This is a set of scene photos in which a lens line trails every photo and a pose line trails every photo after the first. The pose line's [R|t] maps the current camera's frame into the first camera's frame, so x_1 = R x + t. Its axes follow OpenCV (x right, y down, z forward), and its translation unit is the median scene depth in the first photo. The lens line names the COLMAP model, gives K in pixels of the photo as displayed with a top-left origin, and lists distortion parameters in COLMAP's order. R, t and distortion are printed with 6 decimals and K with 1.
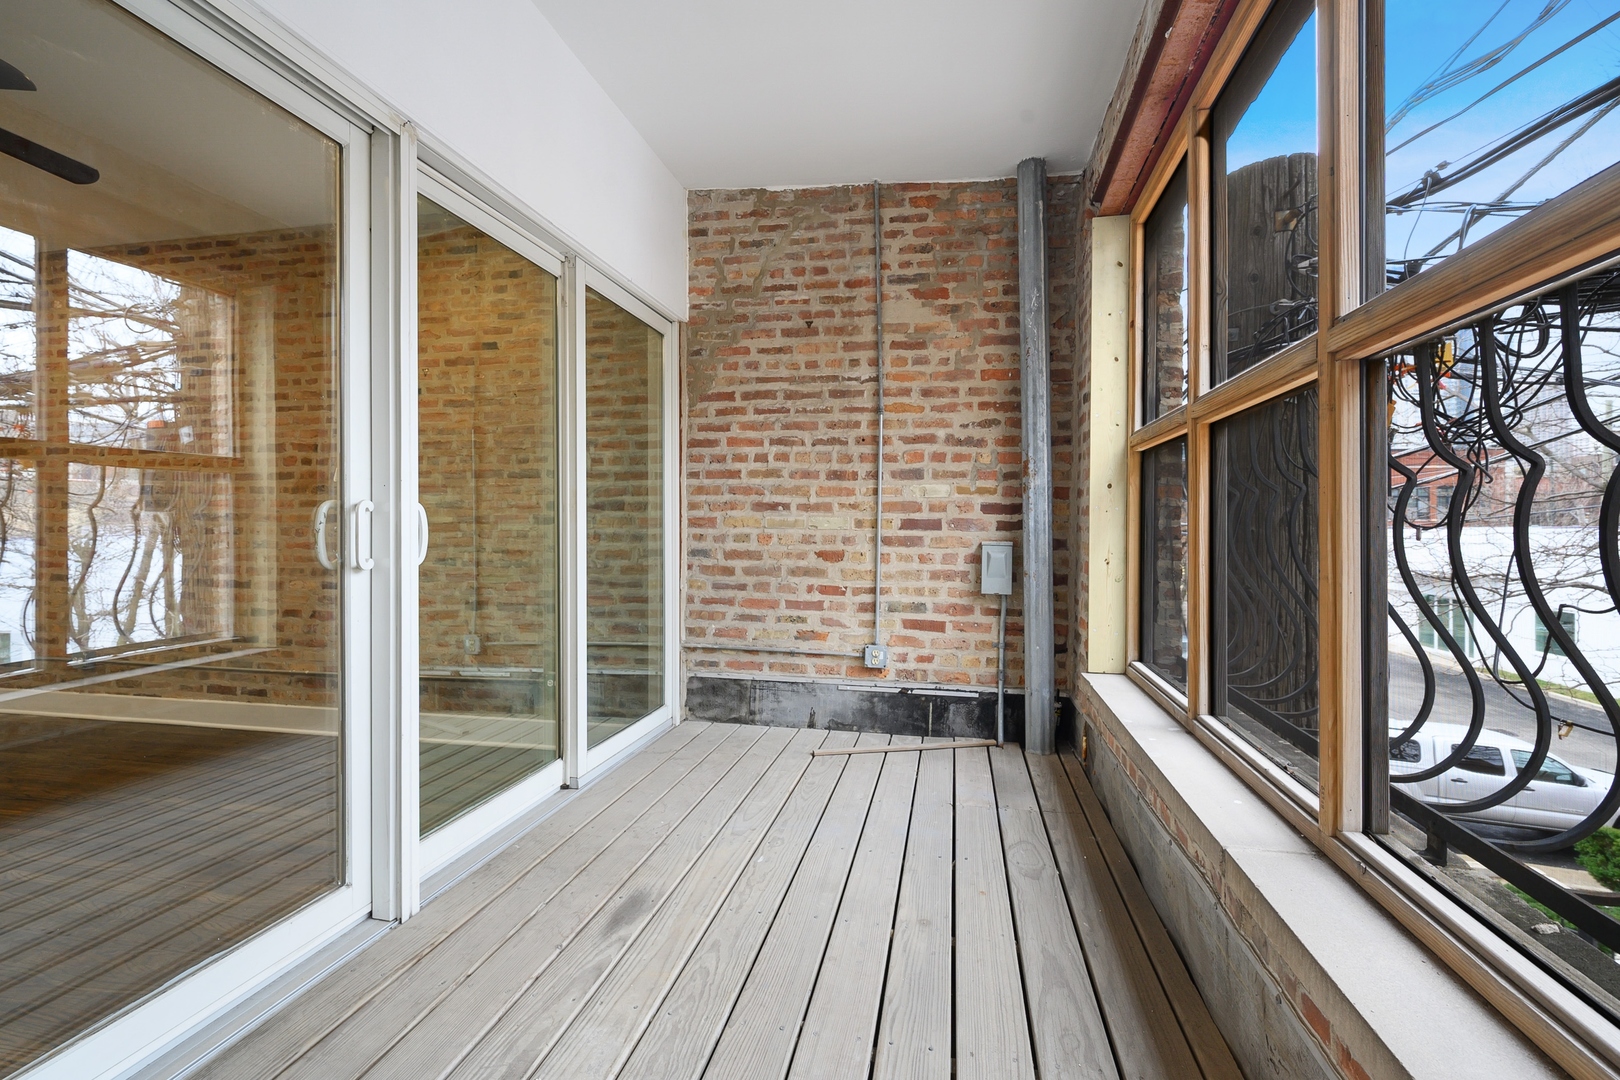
lens RADIAL K [[725.5, 0, 814.4], [0, 725.5, 531.1], [0, 0, 1]] dist [-0.000812, 0.000311]
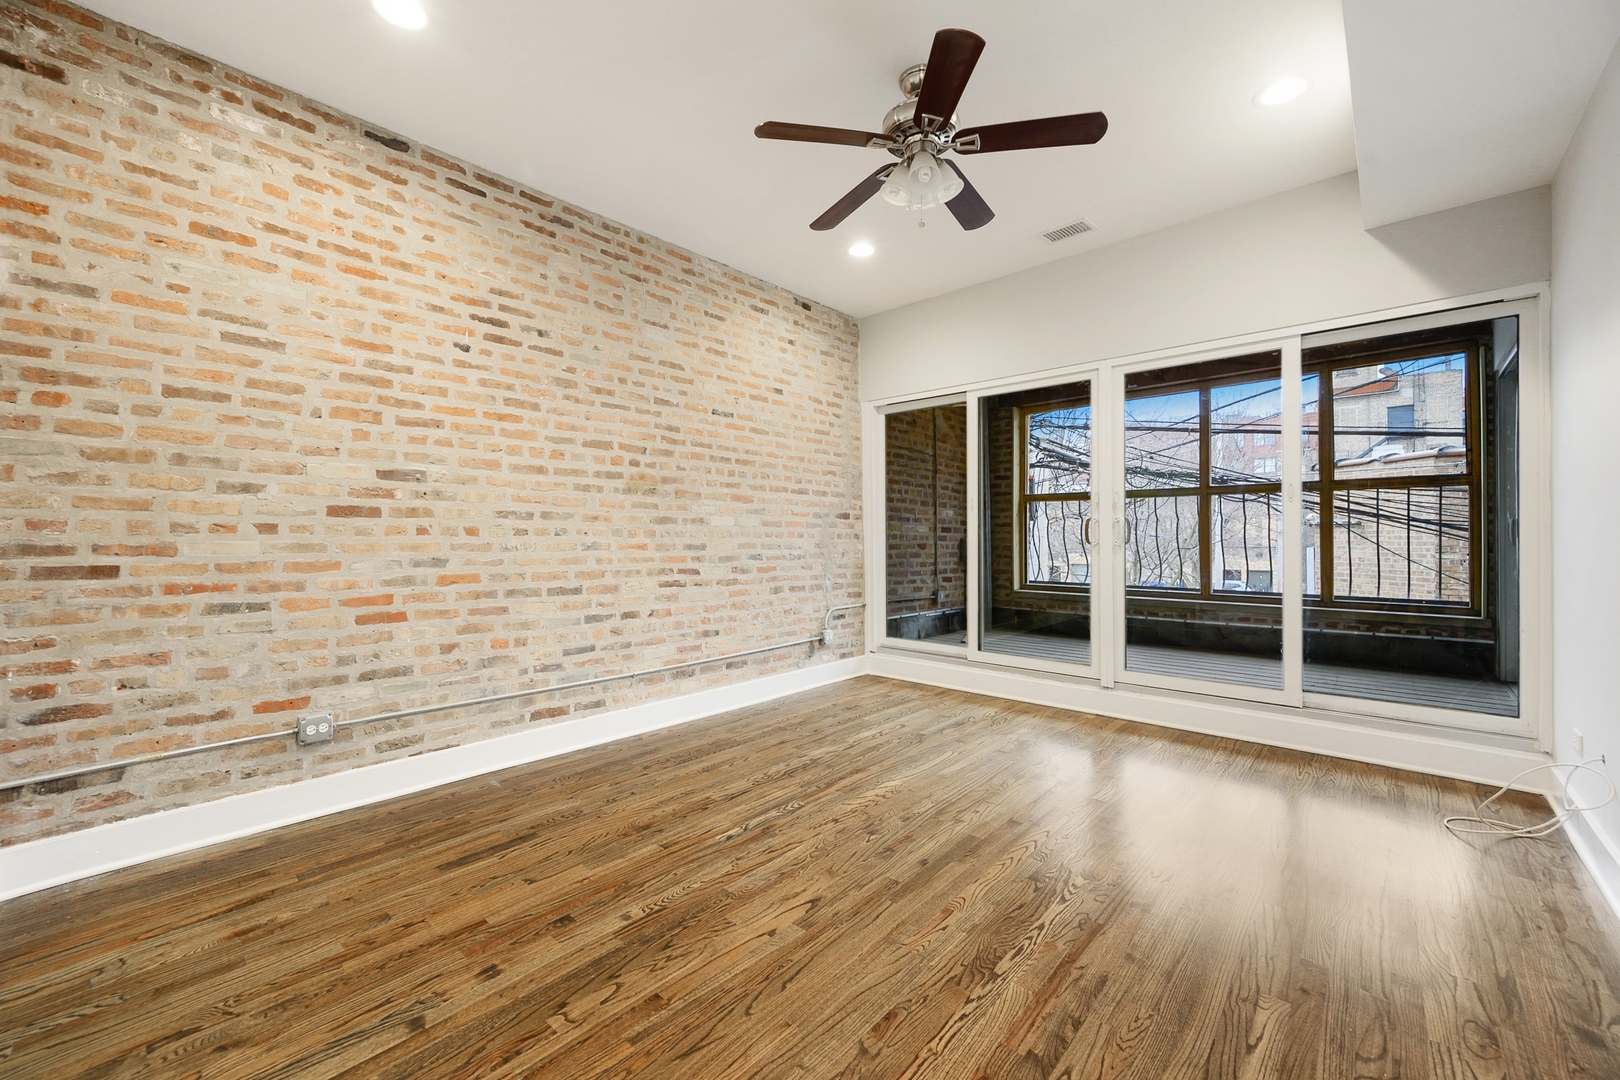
lens RADIAL K [[642.0, 0, 809.6], [0, 642.0, 538.3], [0, 0, 1]] dist [0.001038, -0.000228]
pose [[0.517566, -0.004606, 0.855631, -1.345043], [0.002468, 0.999989, 0.003890, 0.005340], [-0.855640, 0.000098, 0.517572, 0.335663]]
